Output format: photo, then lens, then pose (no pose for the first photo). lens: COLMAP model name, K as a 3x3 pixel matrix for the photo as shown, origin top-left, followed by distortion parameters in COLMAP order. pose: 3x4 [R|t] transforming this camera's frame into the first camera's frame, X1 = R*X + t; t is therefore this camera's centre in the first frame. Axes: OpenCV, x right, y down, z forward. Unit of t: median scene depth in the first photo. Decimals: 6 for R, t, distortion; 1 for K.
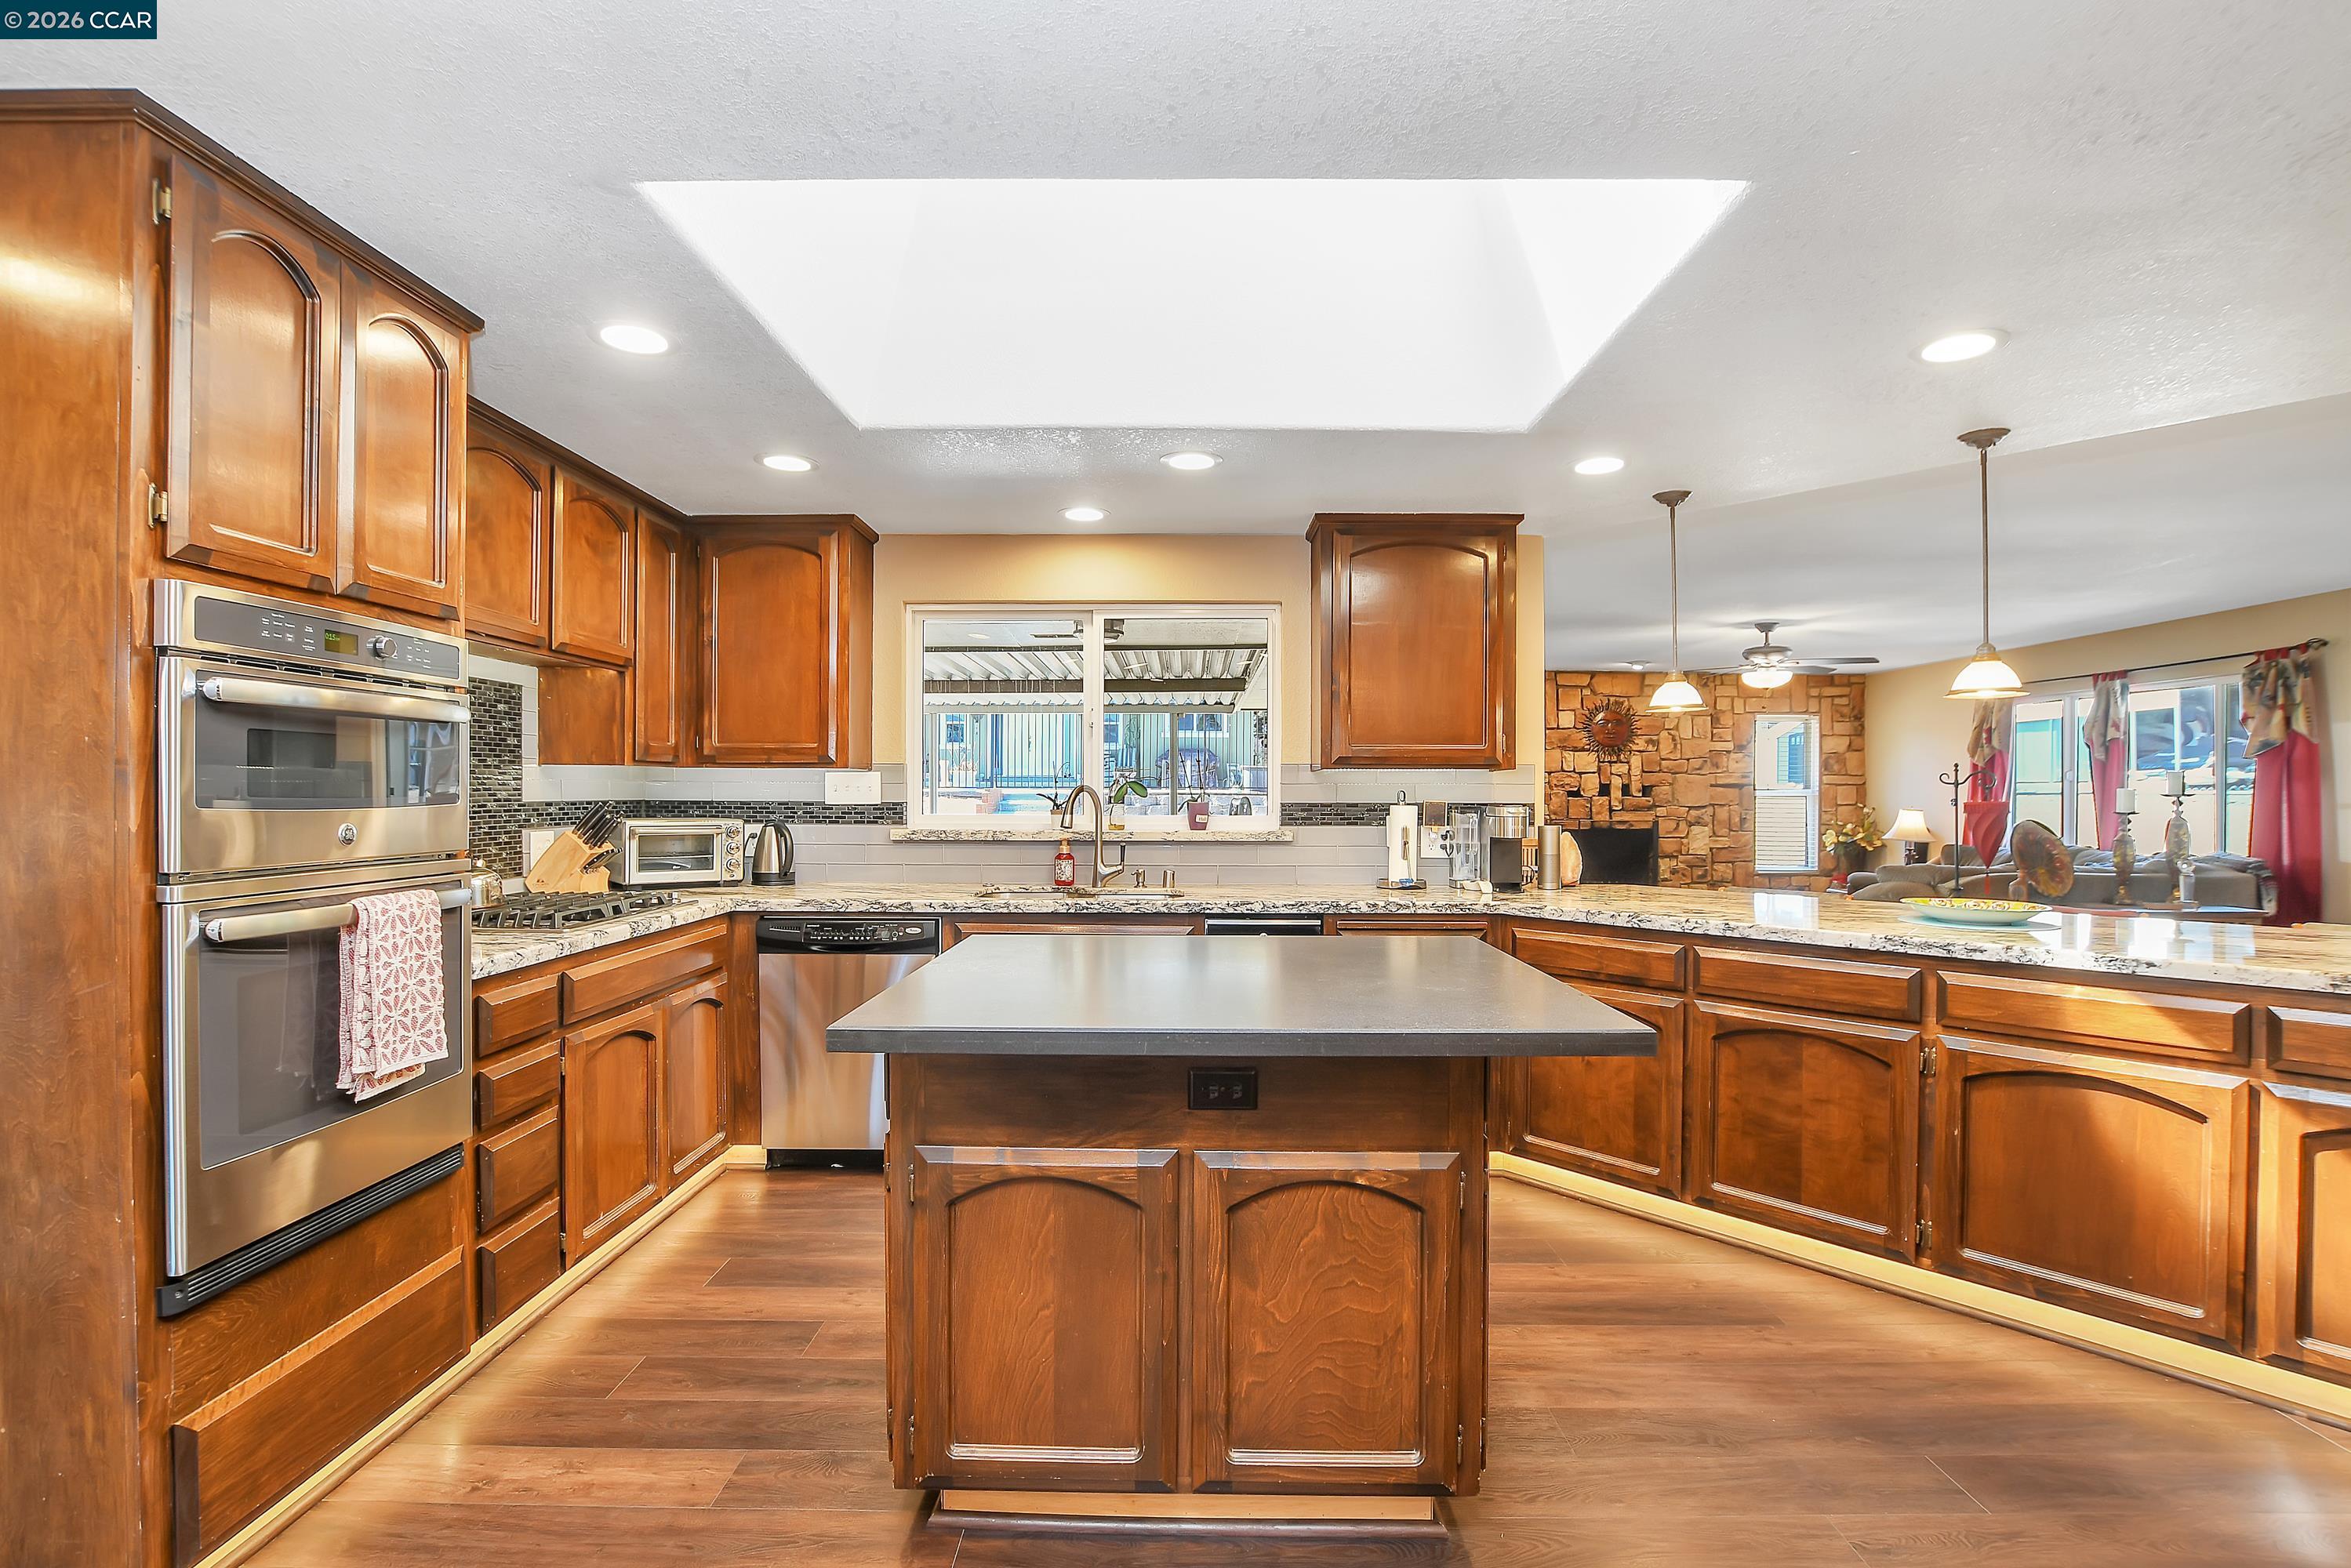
lens RADIAL K [[1093.2, 0, 1181.6], [0, 1093.2, 791.5], [0, 0, 1]] dist [-0.026176, -0.000475]
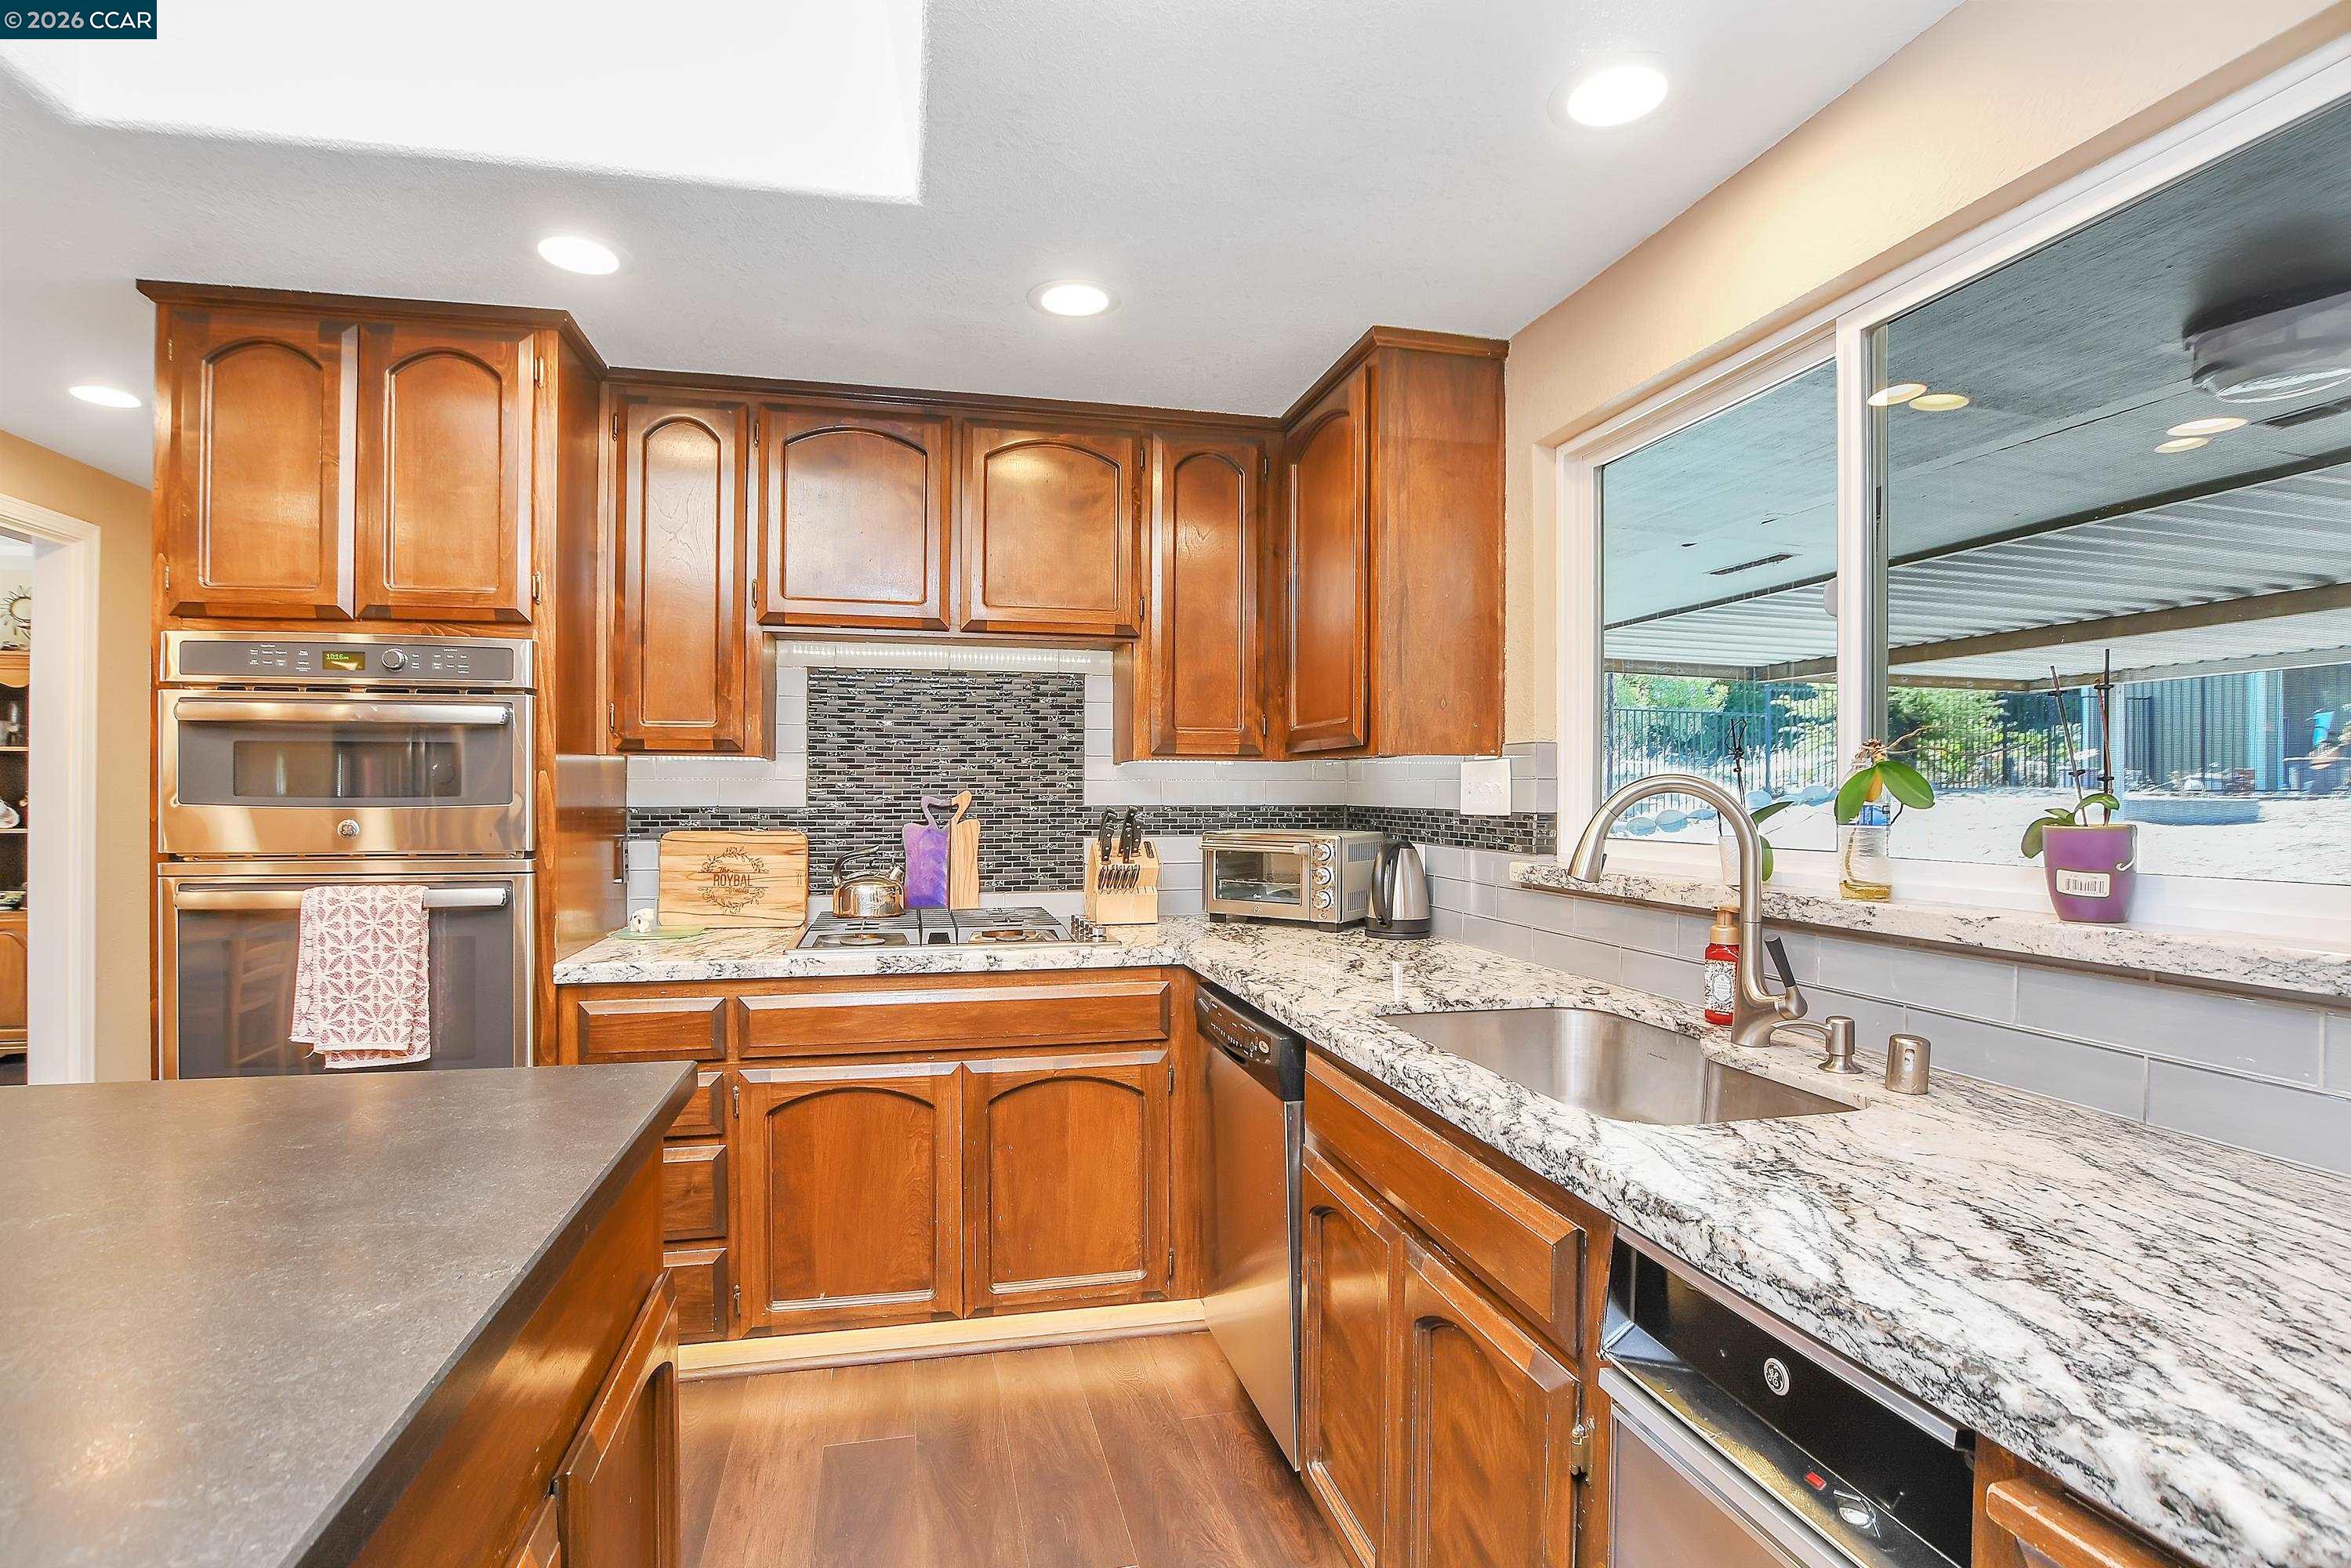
lens RADIAL K [[1131.3, 0, 1160.7], [0, 1131.3, 793.5], [0, 0, 1]] dist [-0.026819, 0.000097]
pose [[0.230109, -0.003253, -0.973159, 0.142704], [-0.000916, 0.999993, -0.003559, 0.001310], [0.973164, 0.001711, 0.230105, 0.399135]]
